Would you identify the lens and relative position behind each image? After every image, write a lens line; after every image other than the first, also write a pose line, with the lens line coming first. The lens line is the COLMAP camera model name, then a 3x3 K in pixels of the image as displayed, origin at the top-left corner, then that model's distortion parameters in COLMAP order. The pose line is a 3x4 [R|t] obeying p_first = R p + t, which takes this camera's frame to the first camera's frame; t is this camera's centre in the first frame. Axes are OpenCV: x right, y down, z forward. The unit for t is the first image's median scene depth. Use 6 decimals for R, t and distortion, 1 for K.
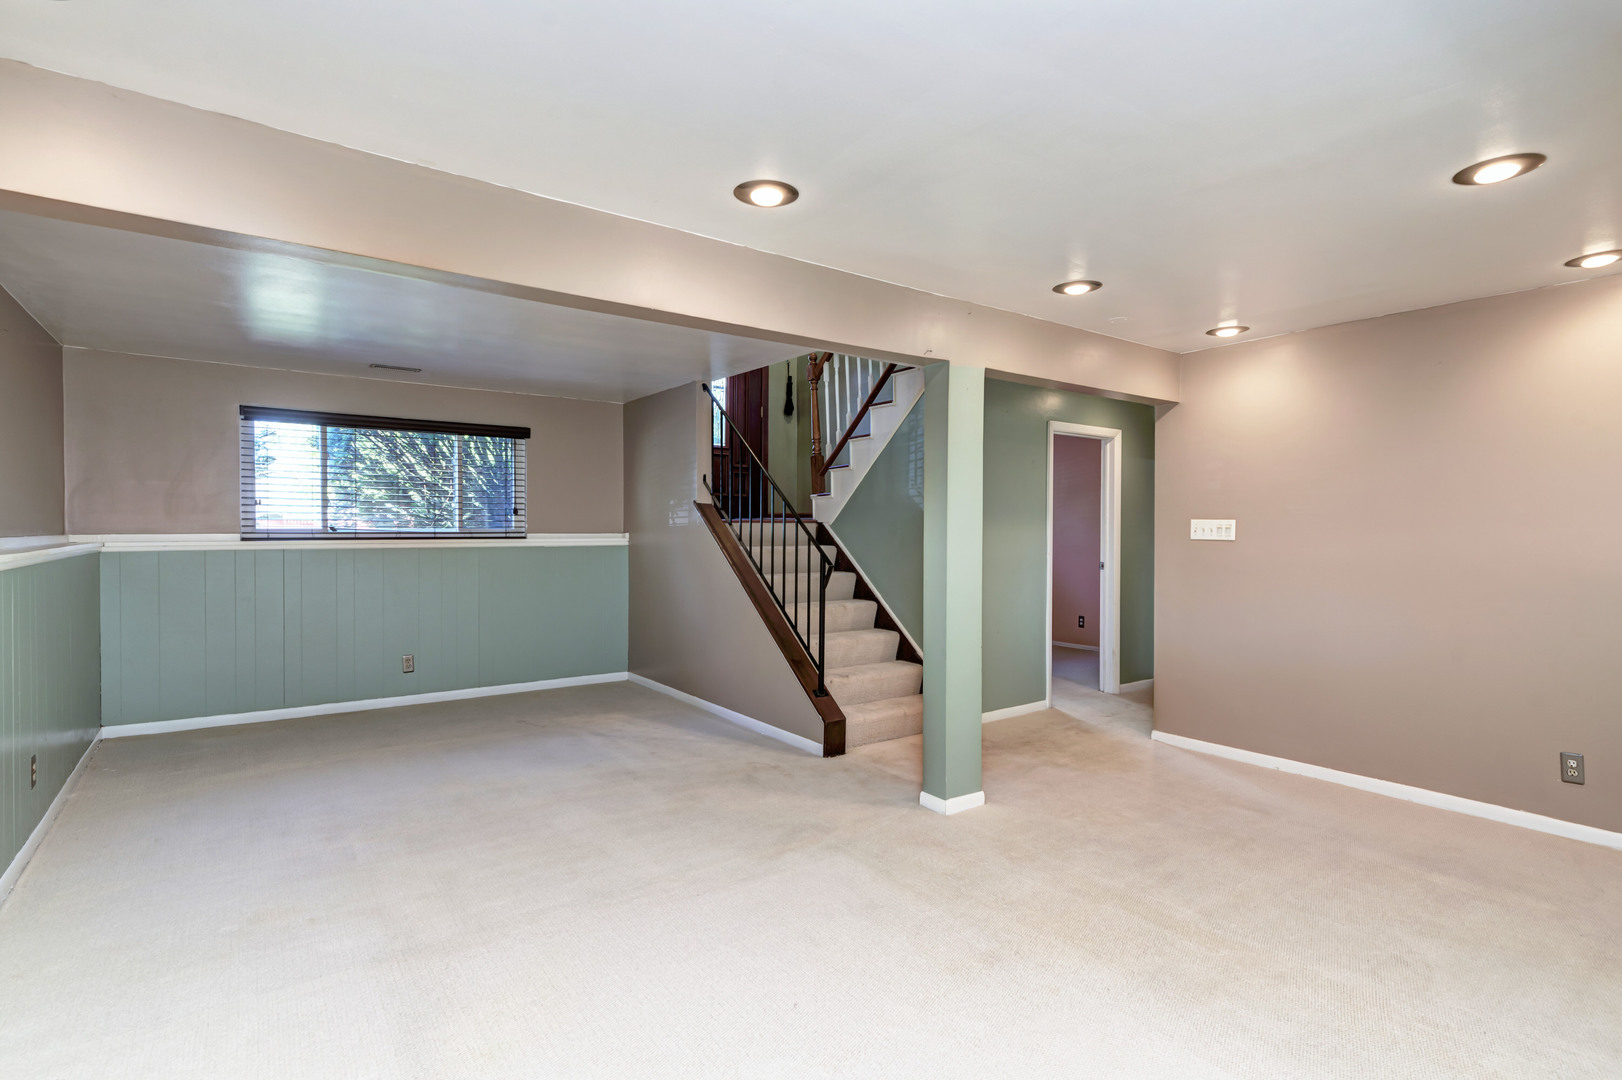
lens RADIAL K [[803.2, 0, 809.1], [0, 803.2, 543.1], [0, 0, 1]] dist [0.005093, -0.000499]
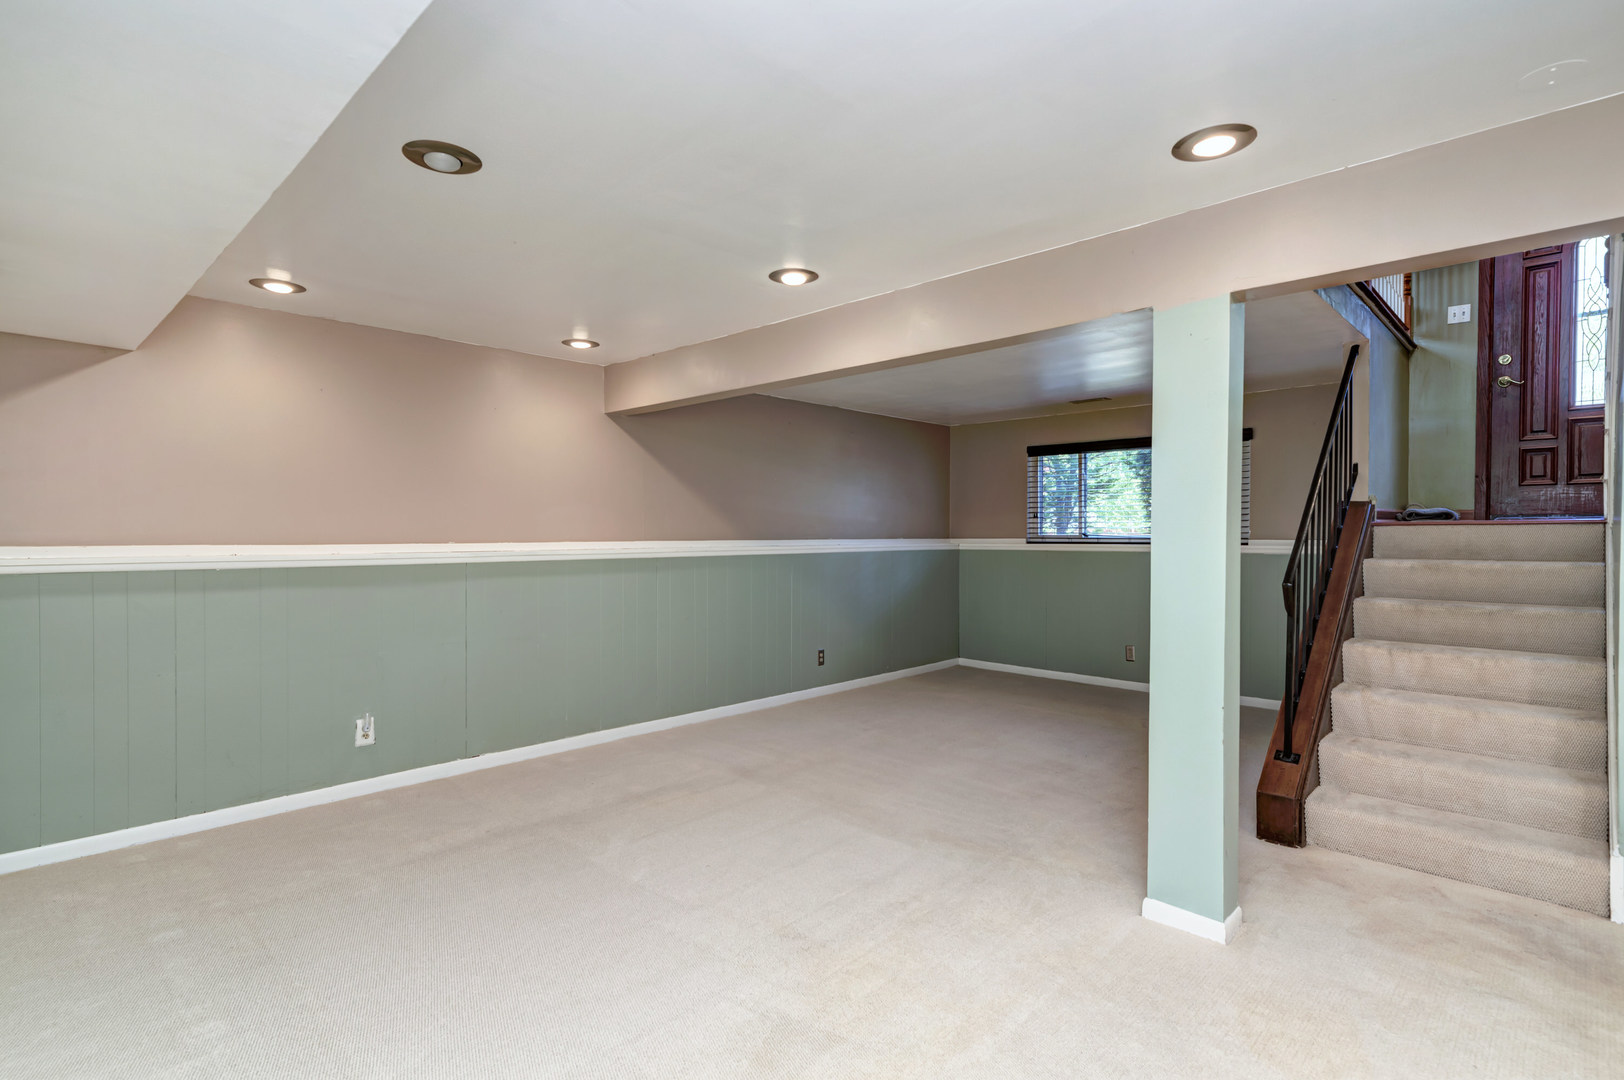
lens RADIAL K [[804.2, 0, 810.1], [0, 804.2, 543.2], [0, 0, 1]] dist [0.005093, -0.000499]
pose [[0.154874, 0.006426, -0.987913, 0.661726], [-0.021358, 0.999767, 0.003154, -0.000126], [0.987703, 0.020612, 0.154975, 0.448394]]
